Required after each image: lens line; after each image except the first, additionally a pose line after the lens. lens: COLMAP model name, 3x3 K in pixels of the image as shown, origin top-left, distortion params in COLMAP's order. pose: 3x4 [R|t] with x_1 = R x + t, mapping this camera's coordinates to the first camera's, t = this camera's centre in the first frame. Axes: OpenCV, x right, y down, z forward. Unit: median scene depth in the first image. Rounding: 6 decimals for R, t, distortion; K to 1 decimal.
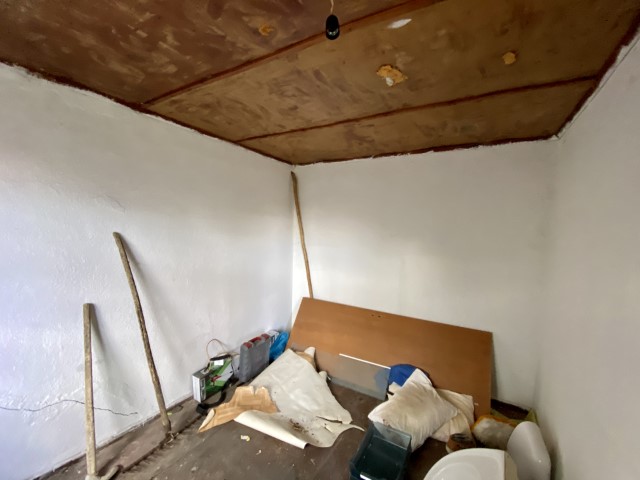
lens RADIAL K [[260.5, 0, 326.6], [0, 260.5, 243.9], [0, 0, 1]] dist [0.008528, -0.014833]
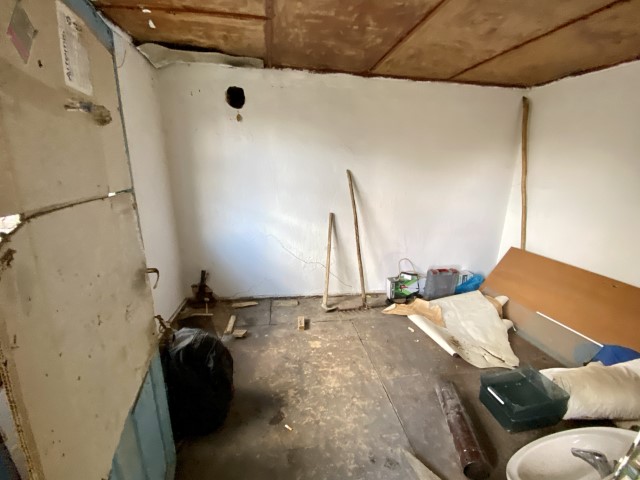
lens RADIAL K [[259.7, 0, 320.5], [0, 259.7, 239.1], [0, 0, 1]] dist [0.011455, -0.016232]
pose [[0.650863, 0.174559, -0.738855, 0.261927], [-0.037940, 0.979471, 0.197984, 0.053681], [0.758246, -0.100828, 0.644124, -0.137166]]
